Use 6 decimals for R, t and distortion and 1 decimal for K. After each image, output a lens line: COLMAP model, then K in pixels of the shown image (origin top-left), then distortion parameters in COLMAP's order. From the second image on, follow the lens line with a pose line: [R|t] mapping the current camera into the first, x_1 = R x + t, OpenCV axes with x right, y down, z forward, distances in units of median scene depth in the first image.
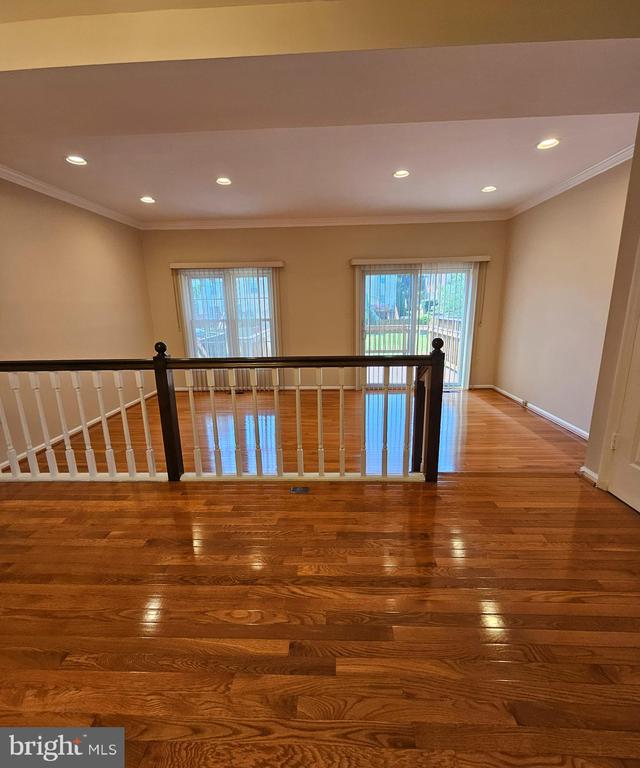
lens RADIAL K [[333.5, 0, 320.2], [0, 333.5, 380.3], [0, 0, 1]] dist [0.015596, -0.000012]
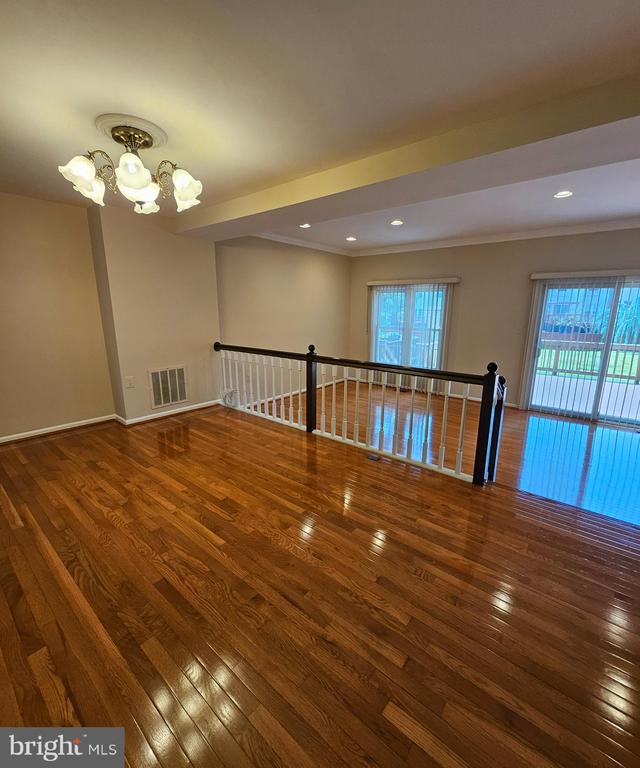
lens RADIAL K [[333.3, 0, 325.5], [0, 333.3, 380.7], [0, 0, 1]] dist [0.000266, 0.000154]
pose [[0.803567, 0.150727, -0.575814, 0.283545], [-0.151923, 0.987301, 0.046425, -0.014339], [0.575499, 0.050174, 0.816262, -0.145801]]
